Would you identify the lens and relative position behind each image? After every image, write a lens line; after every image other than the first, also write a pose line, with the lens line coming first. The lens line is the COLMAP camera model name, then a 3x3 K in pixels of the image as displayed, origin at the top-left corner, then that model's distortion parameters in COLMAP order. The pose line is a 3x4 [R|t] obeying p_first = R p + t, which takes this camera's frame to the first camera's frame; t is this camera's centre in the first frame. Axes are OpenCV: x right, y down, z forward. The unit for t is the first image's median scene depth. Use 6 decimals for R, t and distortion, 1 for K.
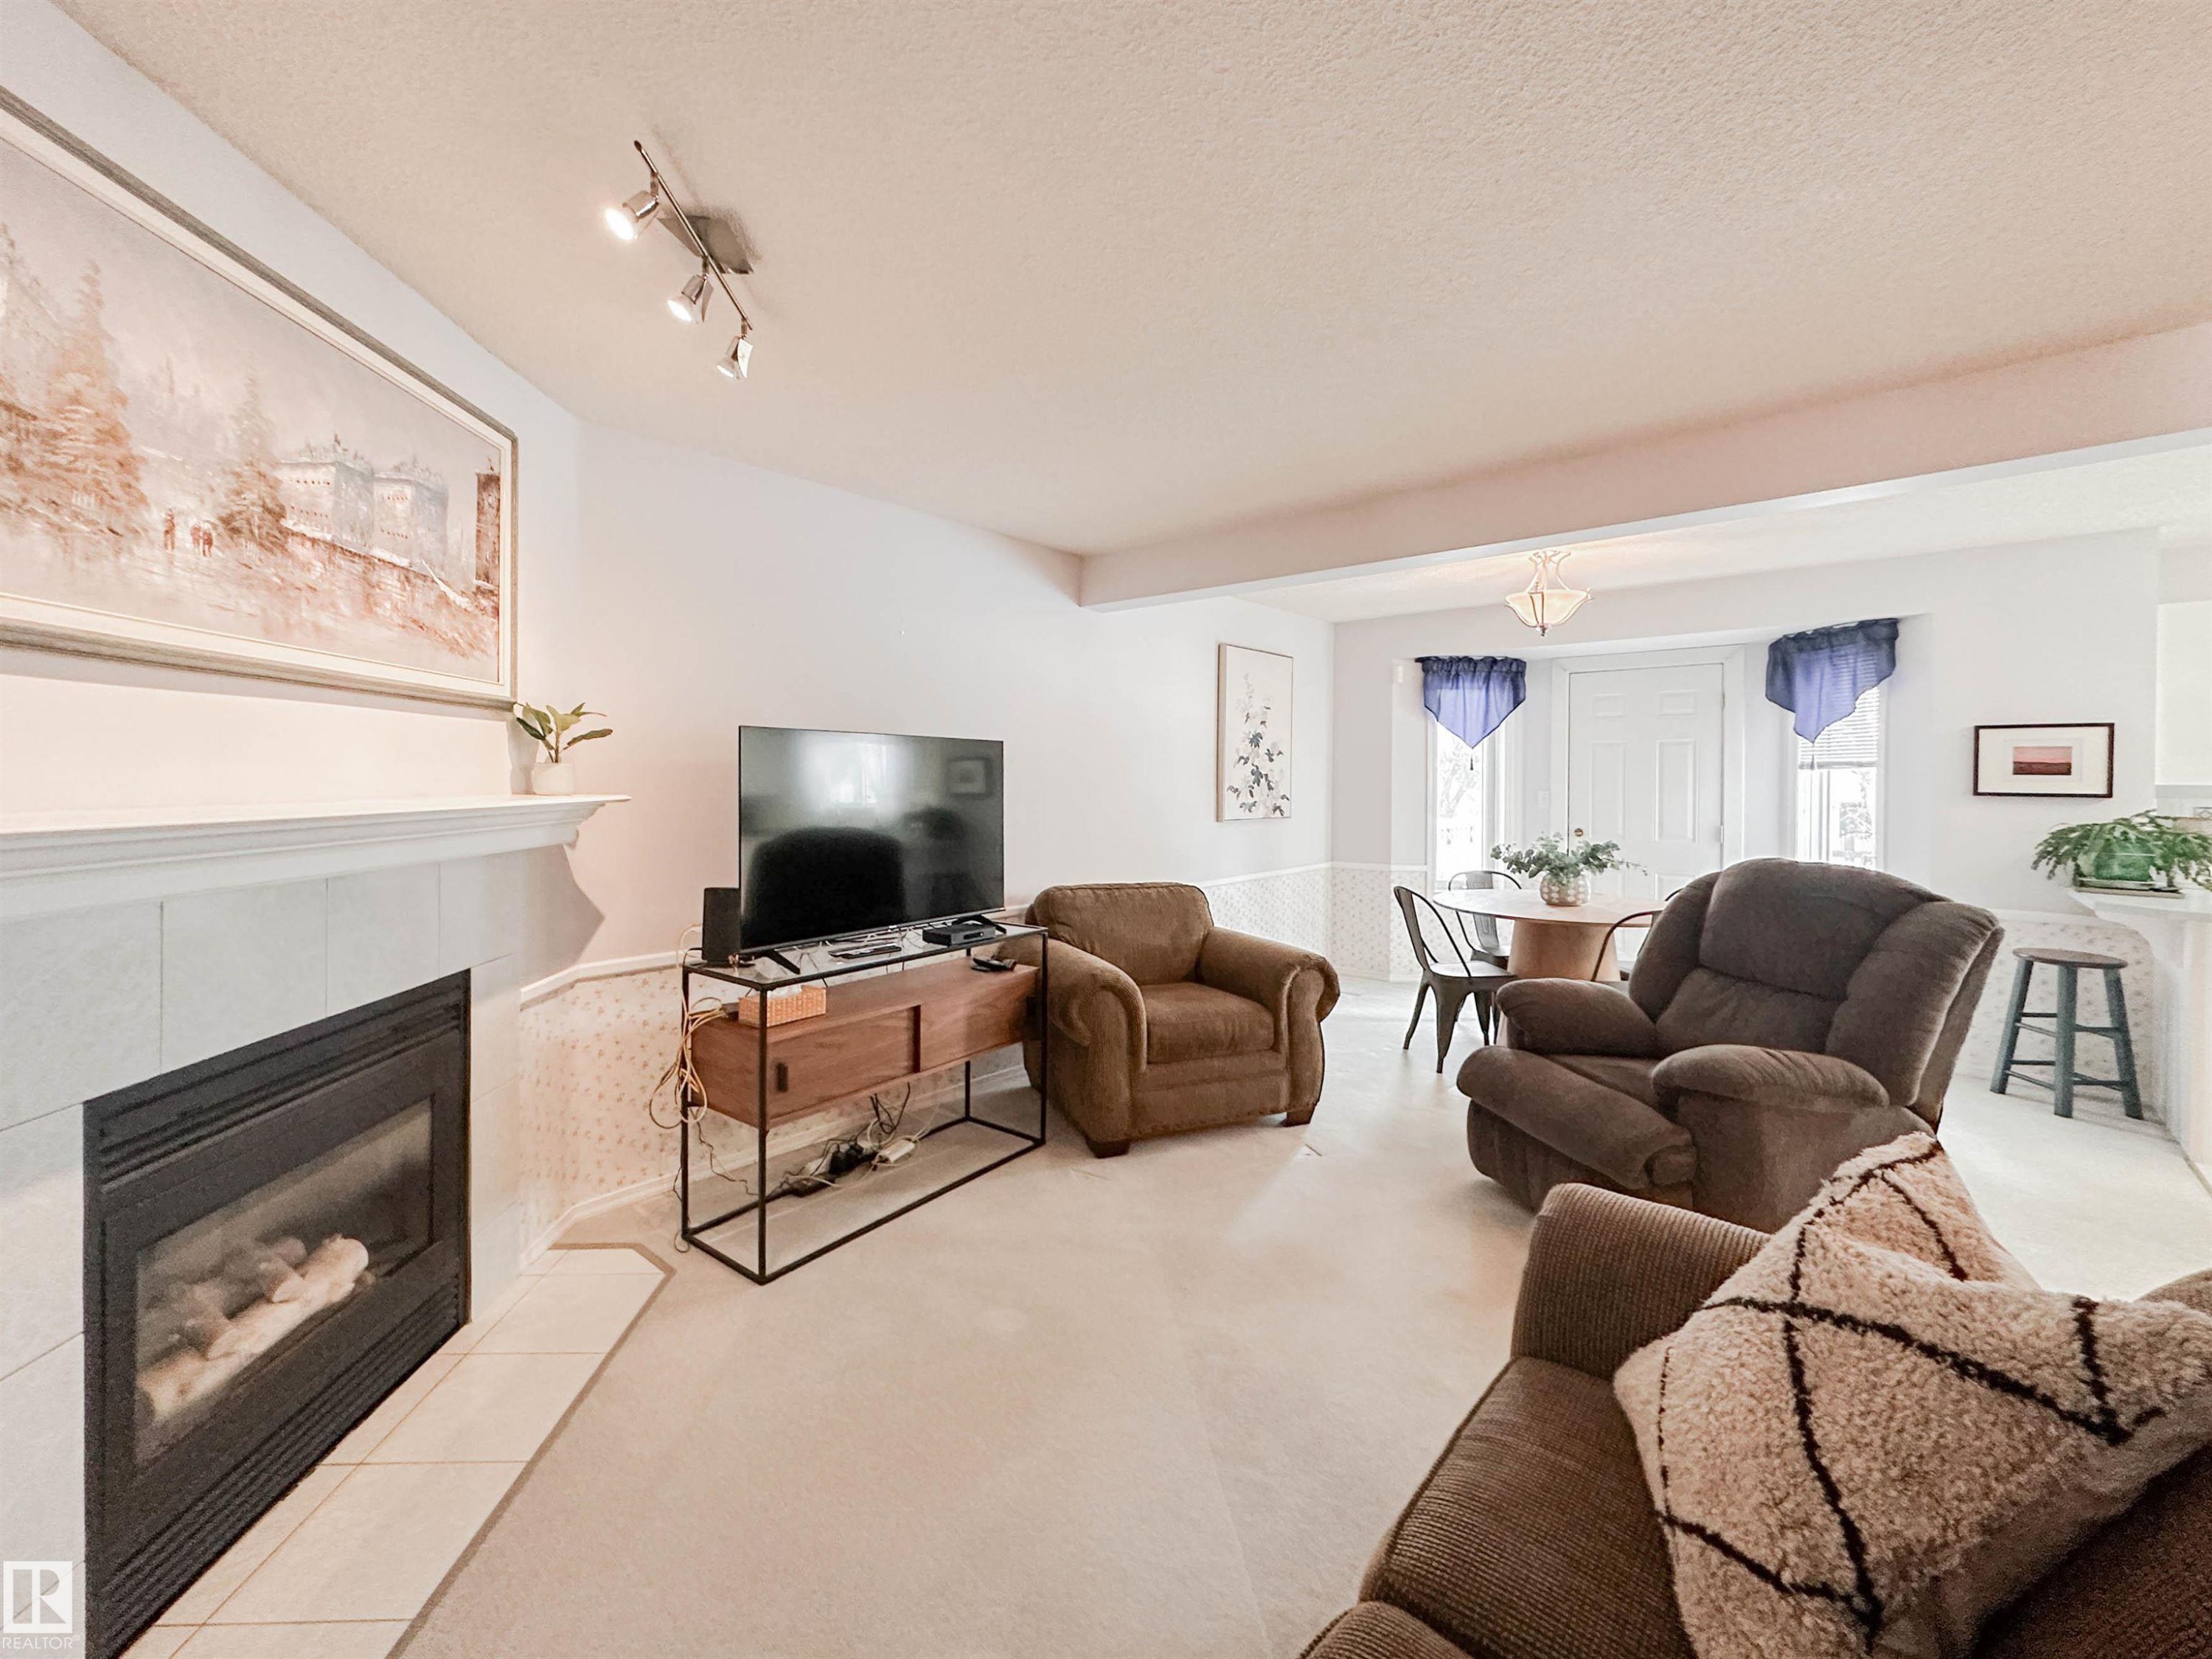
lens RADIAL K [[886.8, 0, 1121.1], [0, 886.8, 778.4], [0, 0, 1]] dist [-0.003868, 0.000312]
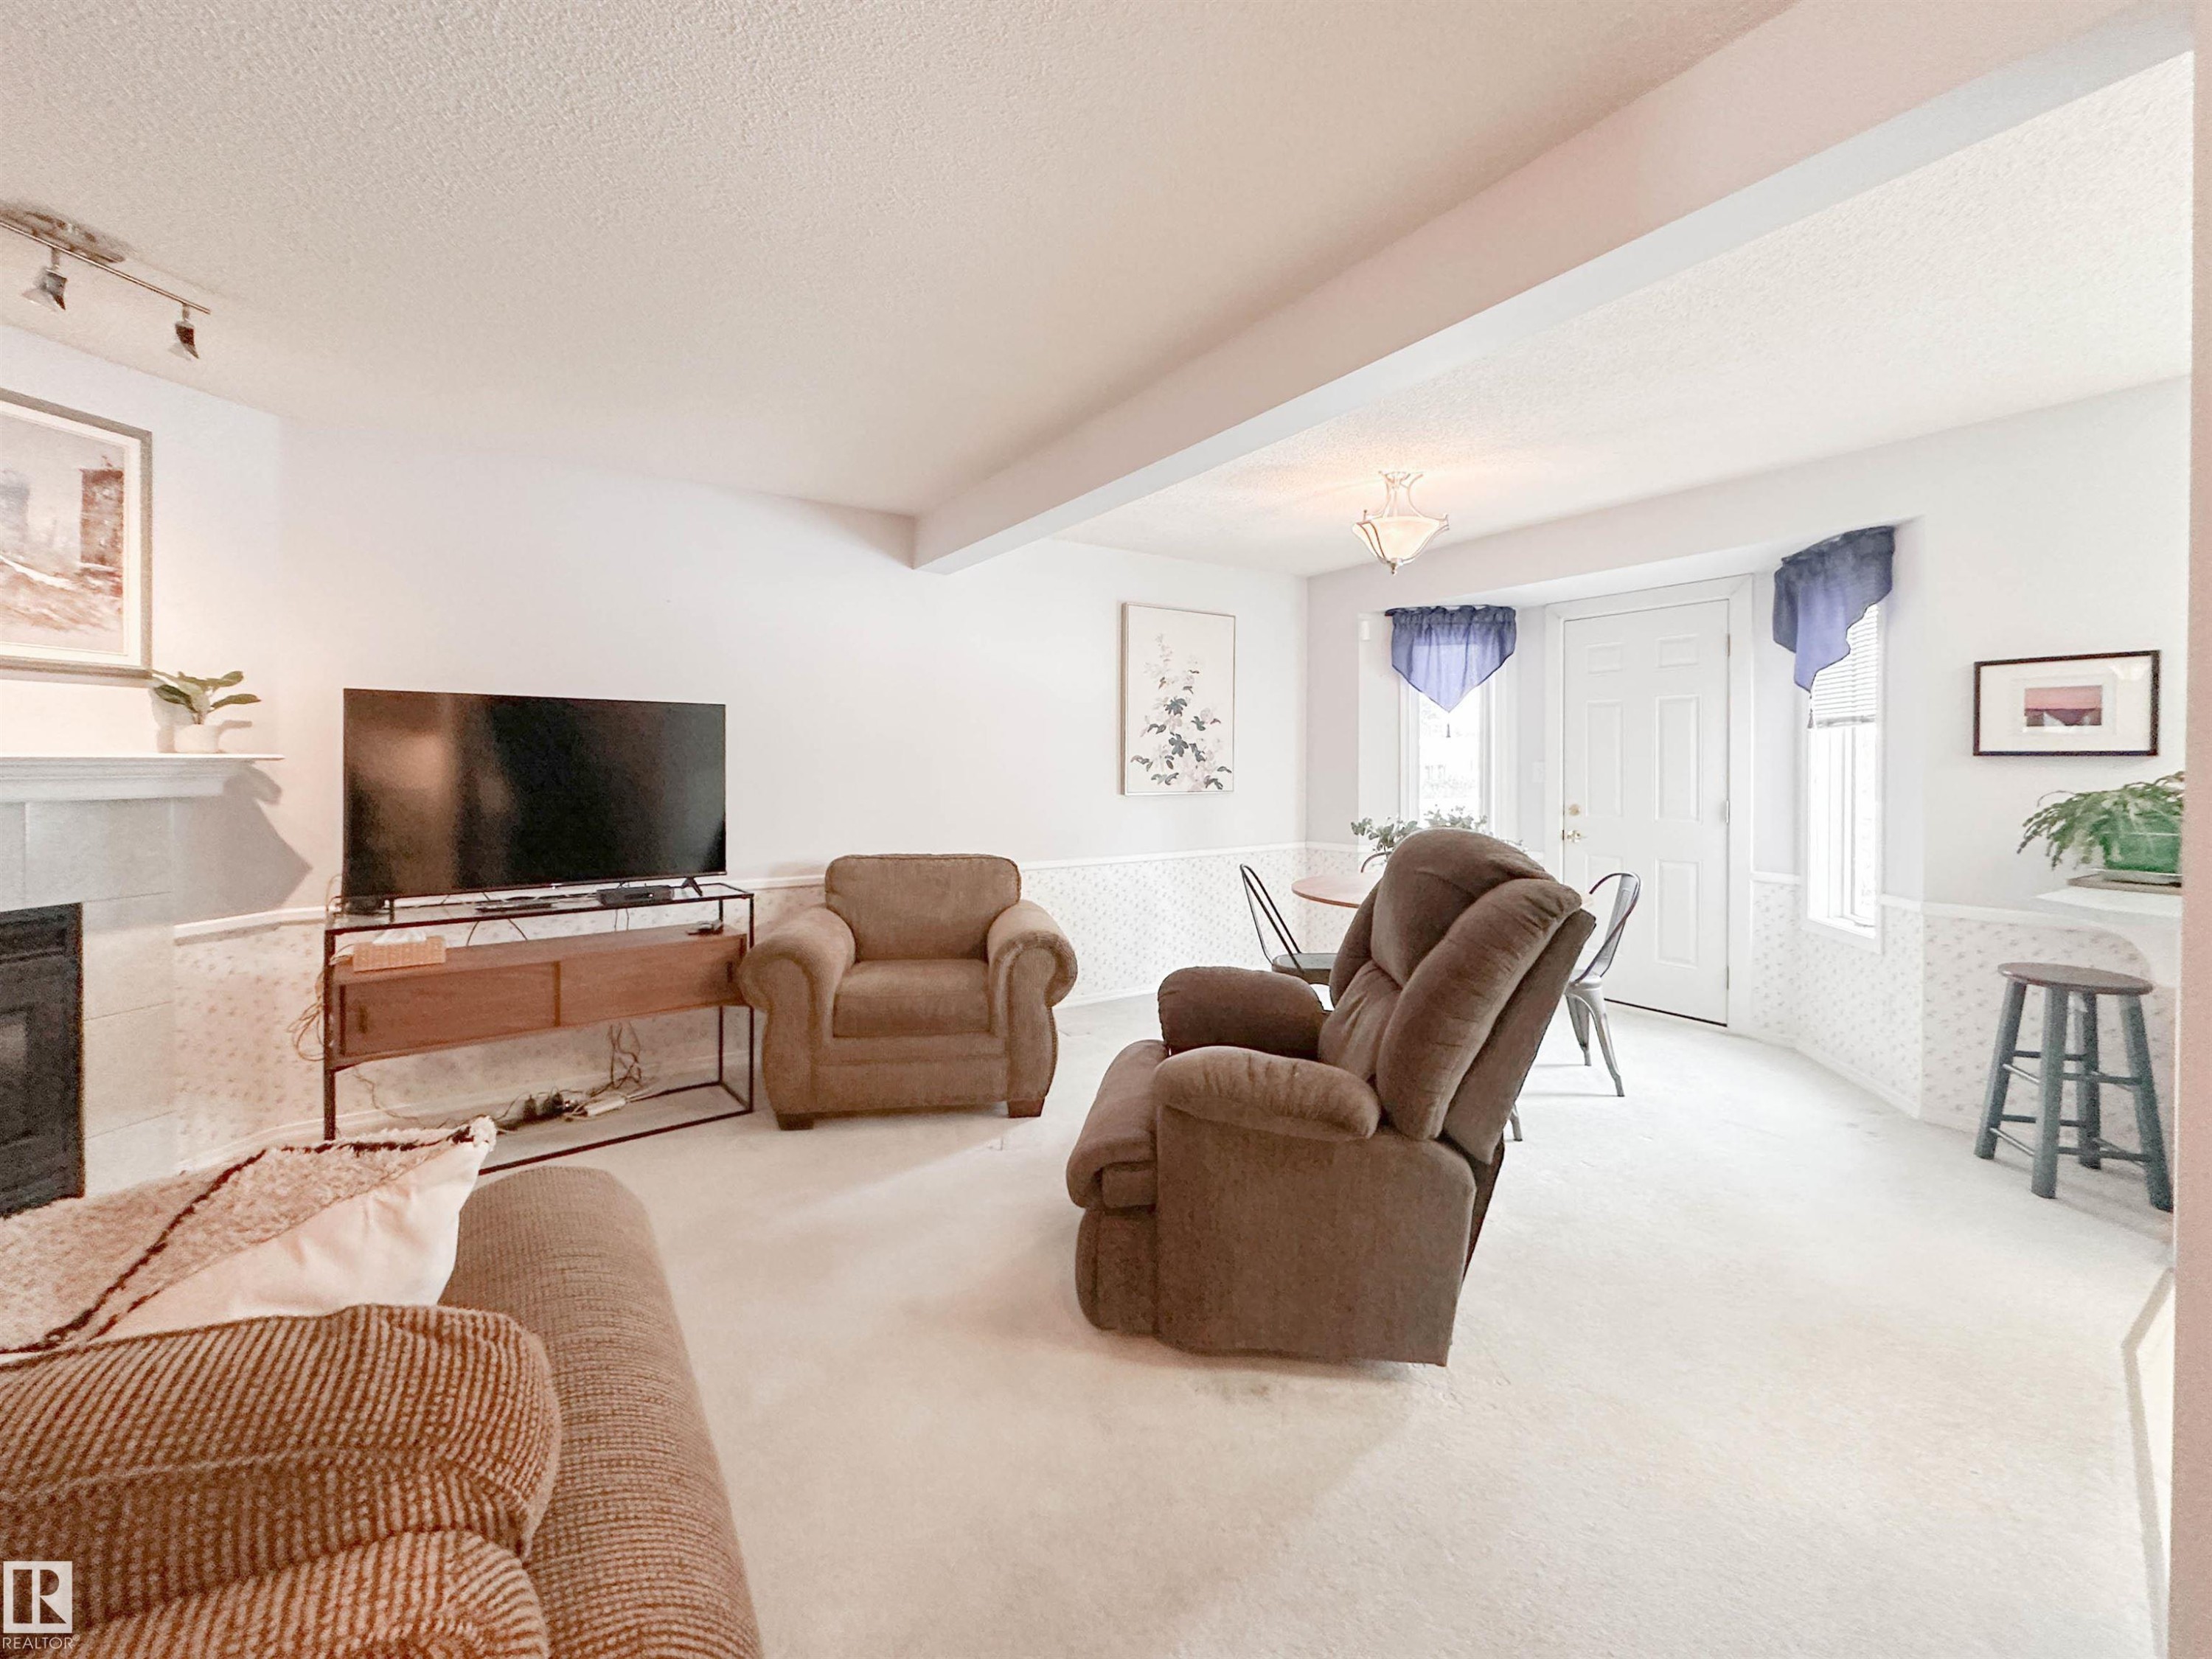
lens RADIAL K [[914.0, 0, 1147.0], [0, 914.0, 763.2], [0, 0, 1]] dist [-0.004340, 0.000760]
pose [[0.973156, -0.005647, -0.230077, 0.570429], [0.005408, 0.999984, -0.001667, 0.028366], [0.230083, 0.000378, 0.973171, 0.113176]]
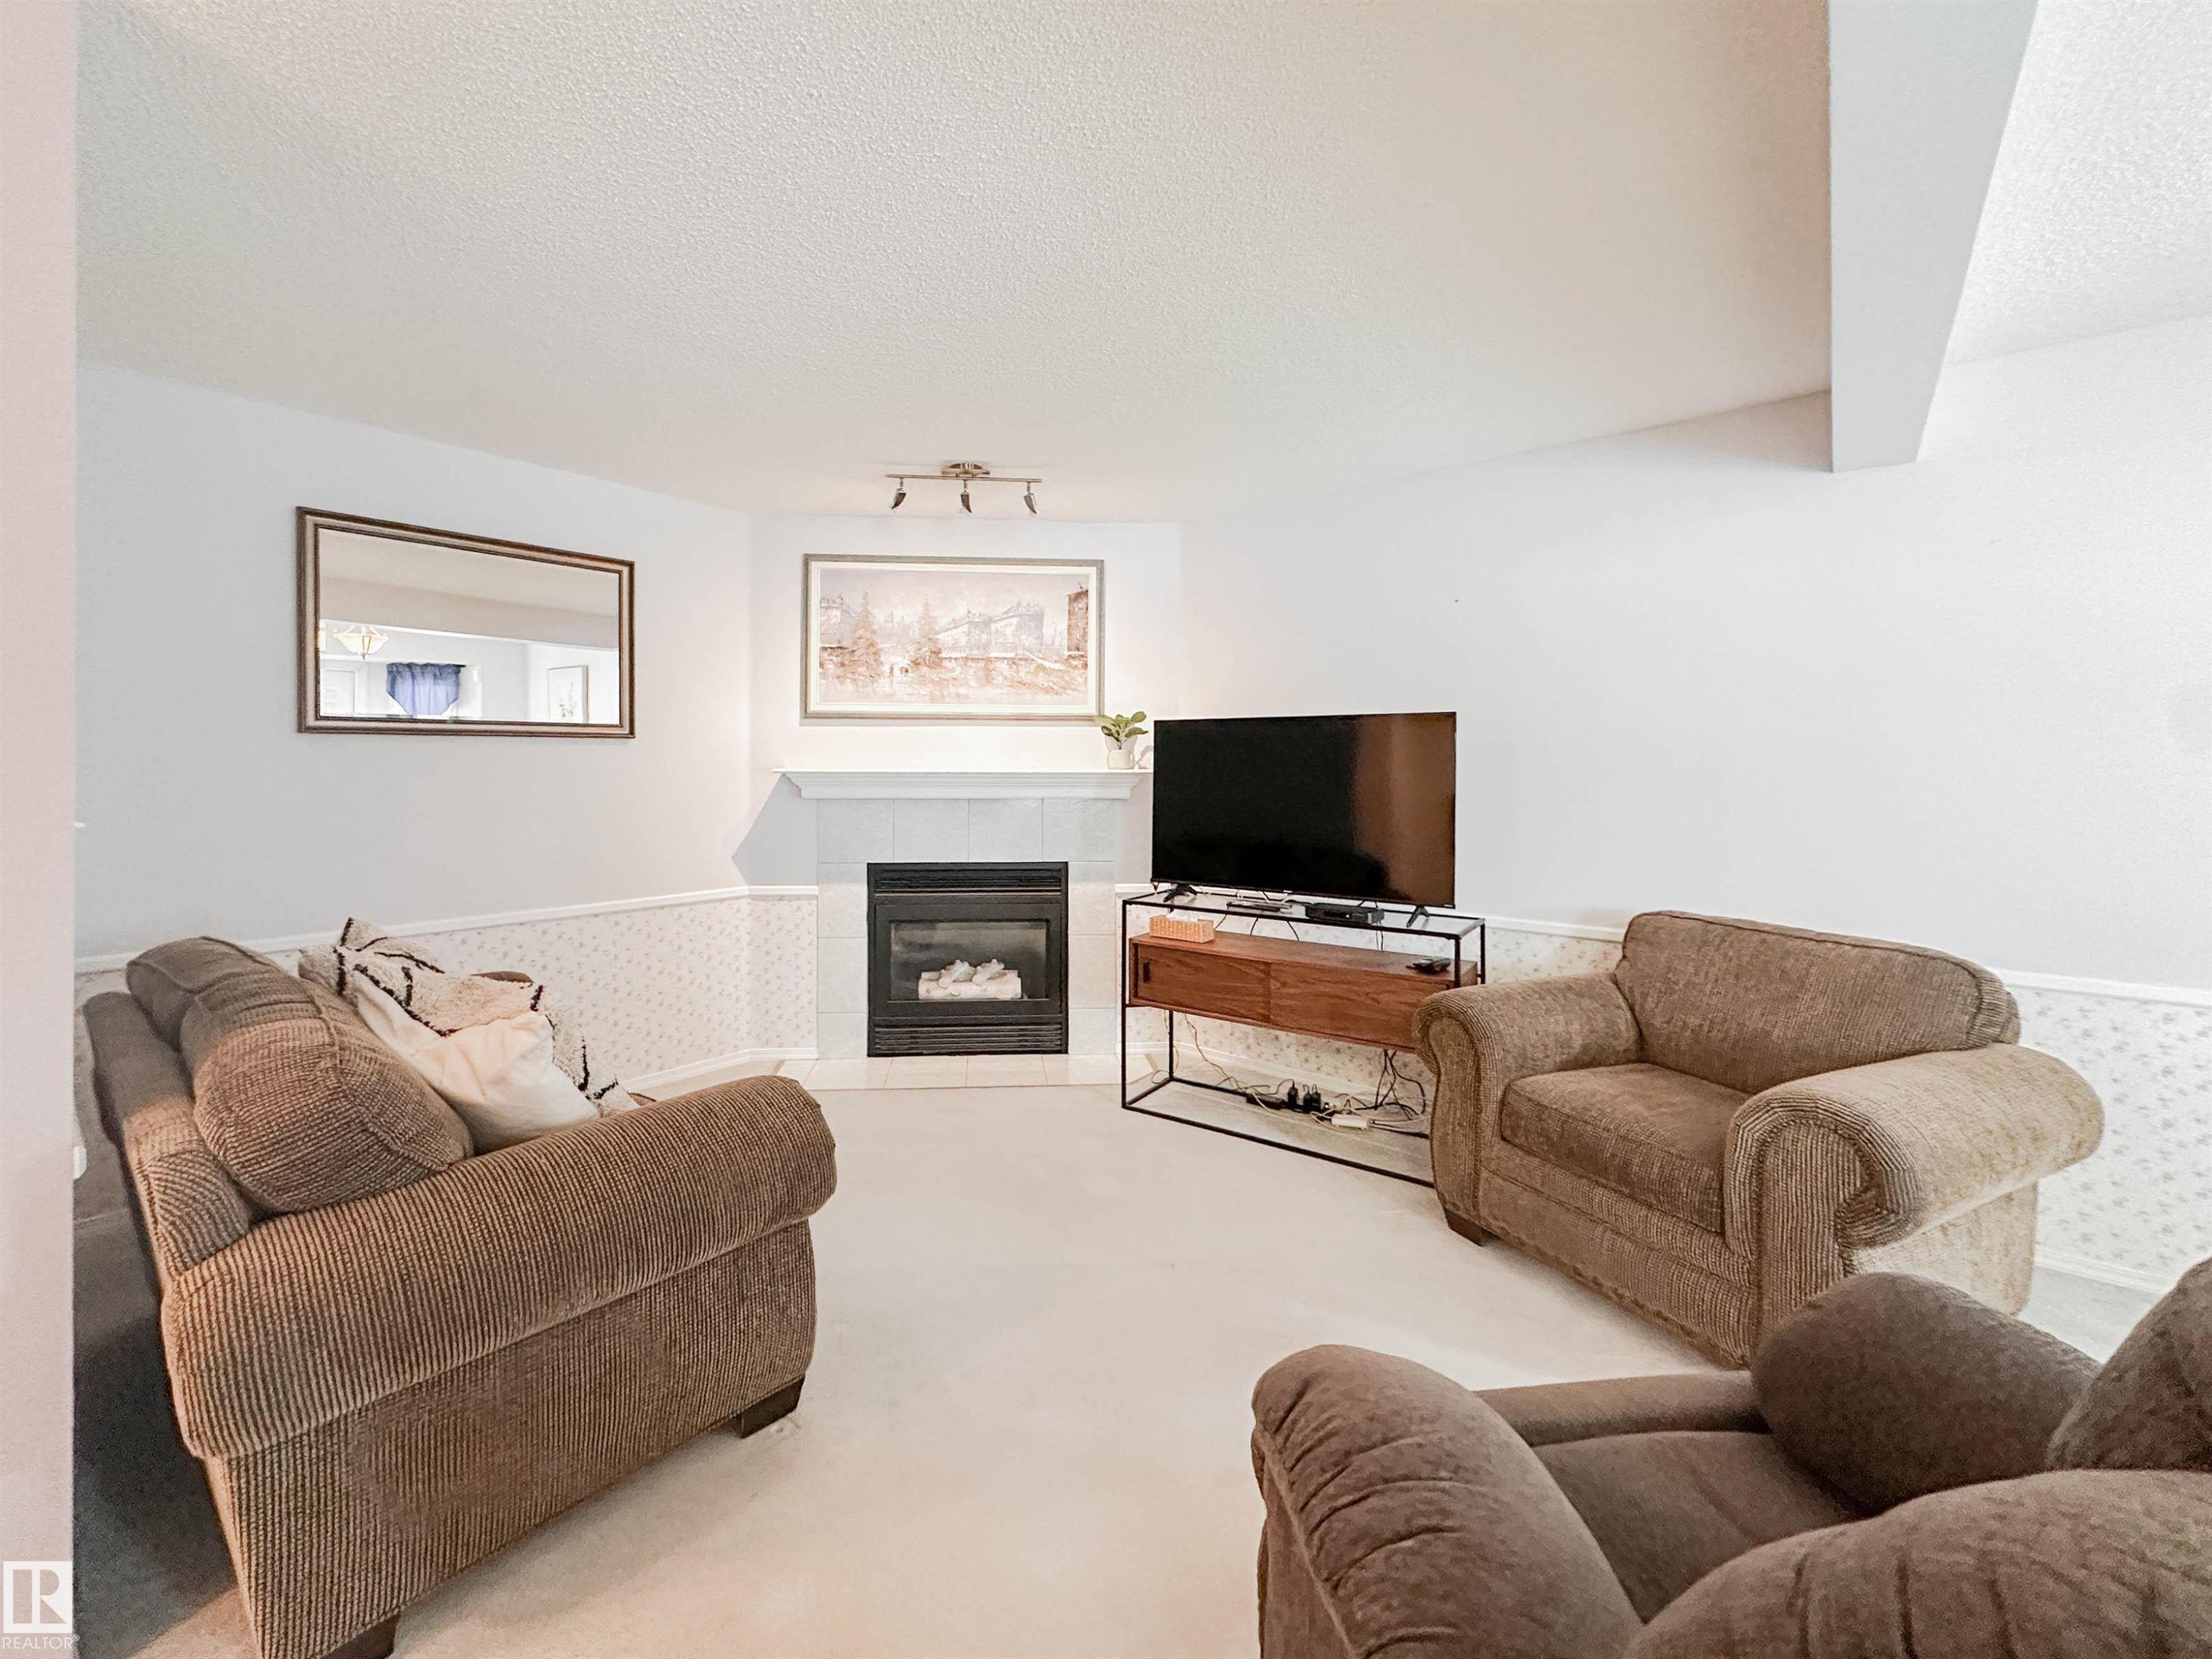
lens RADIAL K [[914.0, 0, 1002.3], [0, 914.0, 766.7], [0, 0, 1]] dist [-0.004340, 0.000760]
pose [[-0.011858, -0.008628, -0.999892, 0.768849], [-0.004687, 0.999952, -0.008573, 0.021083], [0.999919, 0.004585, -0.011898, 0.576481]]
